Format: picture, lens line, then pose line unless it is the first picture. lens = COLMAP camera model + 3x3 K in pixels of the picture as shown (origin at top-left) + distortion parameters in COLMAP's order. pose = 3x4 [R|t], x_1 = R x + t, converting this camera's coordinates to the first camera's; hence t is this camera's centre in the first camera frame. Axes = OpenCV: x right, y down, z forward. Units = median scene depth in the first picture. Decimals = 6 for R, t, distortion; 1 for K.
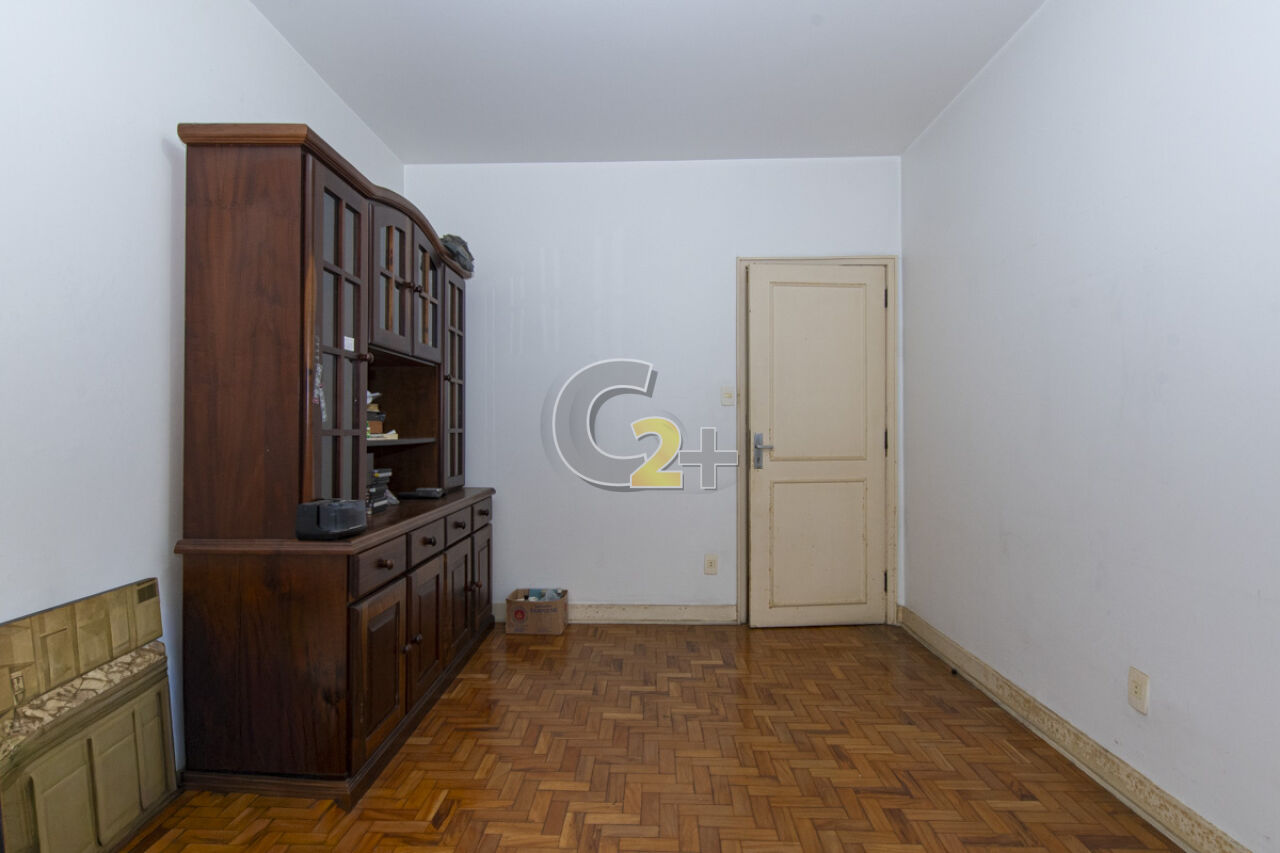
lens RADIAL K [[661.6, 0, 640.3], [0, 661.6, 425.5], [0, 0, 1]] dist [-0.000215, 0.000050]
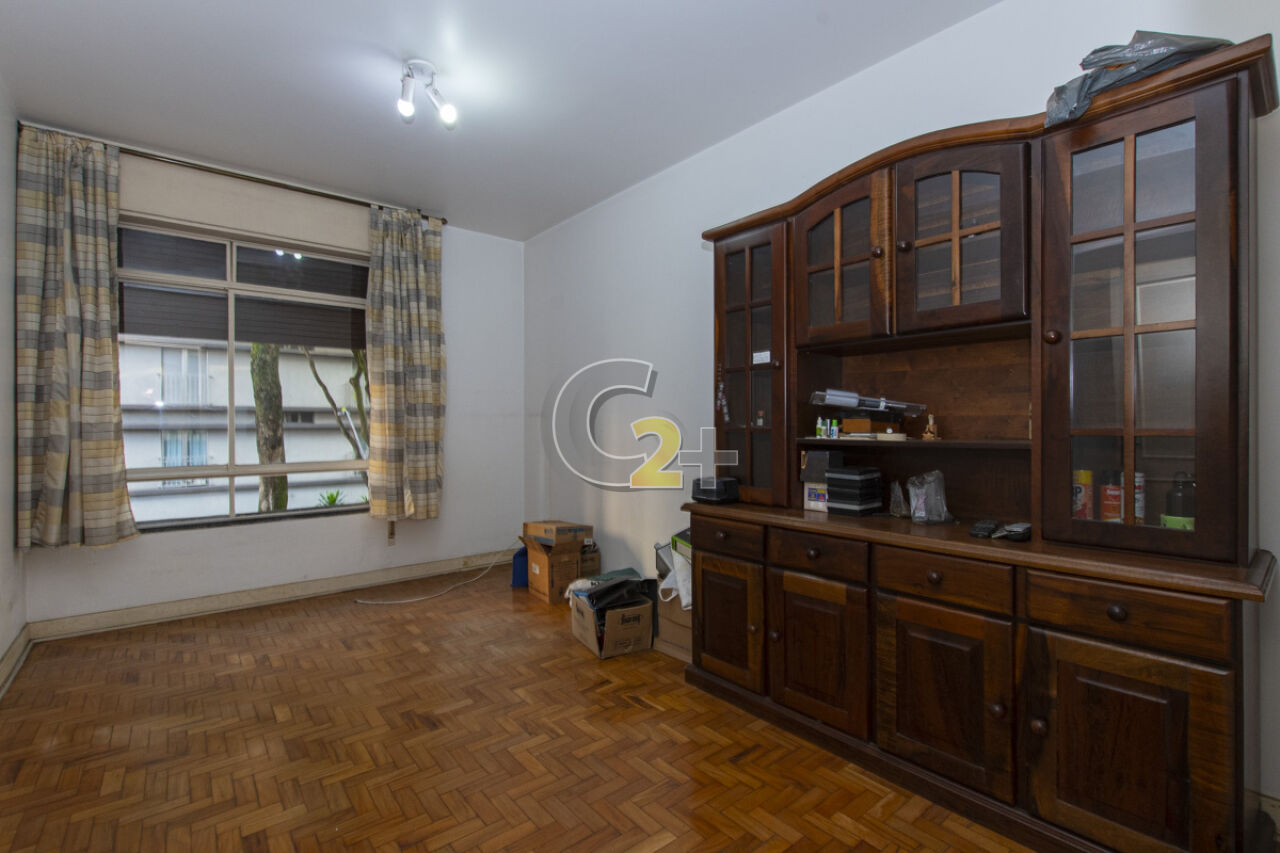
lens RADIAL K [[578.1, 0, 642.1], [0, 578.1, 426.6], [0, 0, 1]] dist [0.001142, -0.000038]
pose [[-0.757121, -0.003005, -0.653268, 0.427982], [-0.004222, 0.999991, 0.000294, 0.002896], [0.653261, 0.002981, -0.757127, 1.657380]]
